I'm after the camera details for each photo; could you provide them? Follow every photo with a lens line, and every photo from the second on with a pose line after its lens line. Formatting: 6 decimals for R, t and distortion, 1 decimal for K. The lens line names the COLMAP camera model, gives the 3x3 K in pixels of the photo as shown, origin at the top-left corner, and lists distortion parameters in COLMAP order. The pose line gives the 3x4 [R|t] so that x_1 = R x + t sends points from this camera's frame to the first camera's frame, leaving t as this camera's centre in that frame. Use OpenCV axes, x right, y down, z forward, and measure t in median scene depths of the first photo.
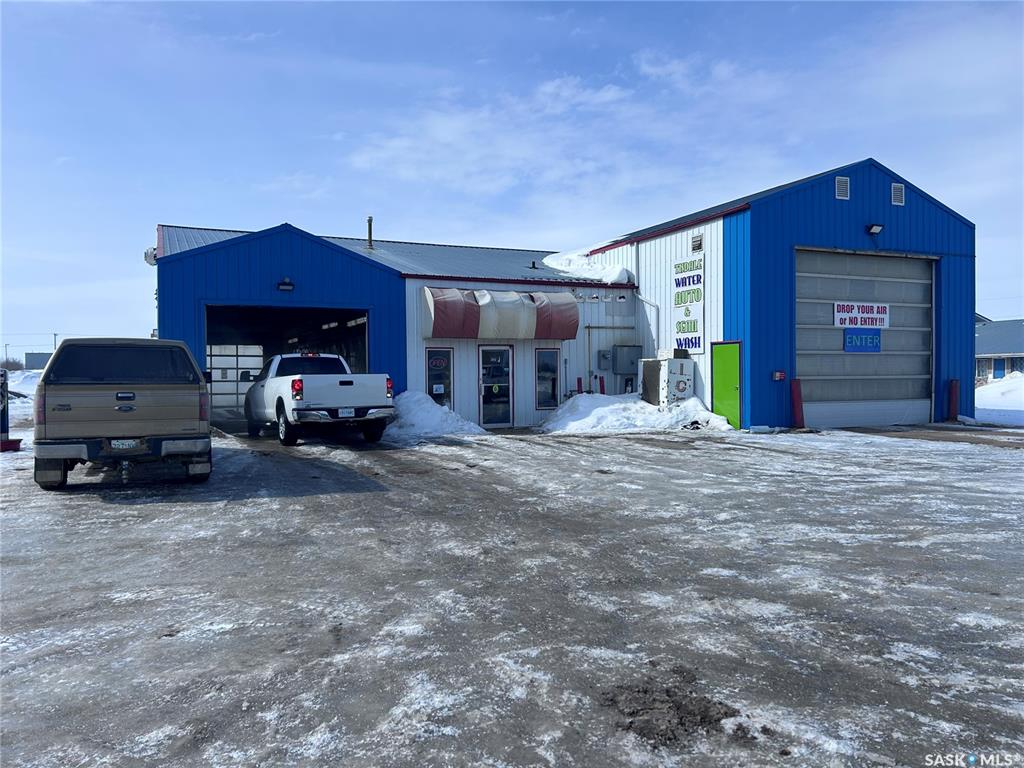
lens RADIAL K [[771.1, 0, 488.7], [0, 771.1, 381.2], [0, 0, 1]] dist [0.021755, -0.036648]
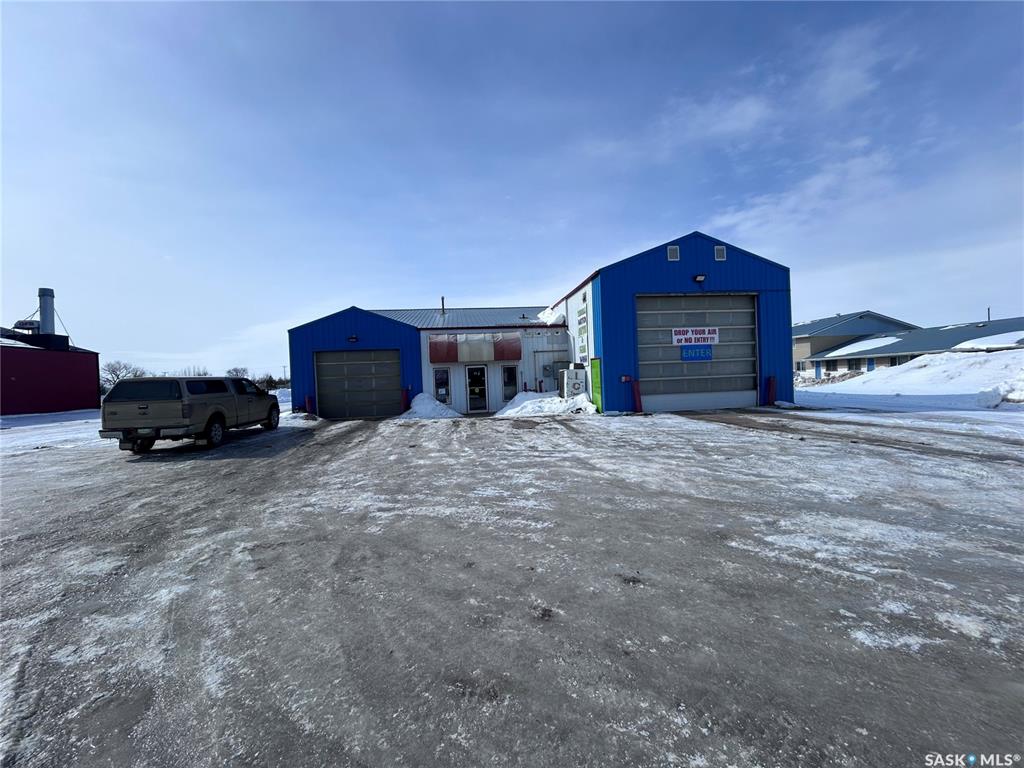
lens RADIAL K [[414.2, 0, 517.1], [0, 414.2, 384.2], [0, 0, 1]] dist [-0.018426, 0.000008]
pose [[0.963053, -0.027095, -0.267945, 0.358553], [0.030275, 0.999512, 0.007743, -0.008434], [0.267605, -0.015569, 0.963403, 0.130297]]
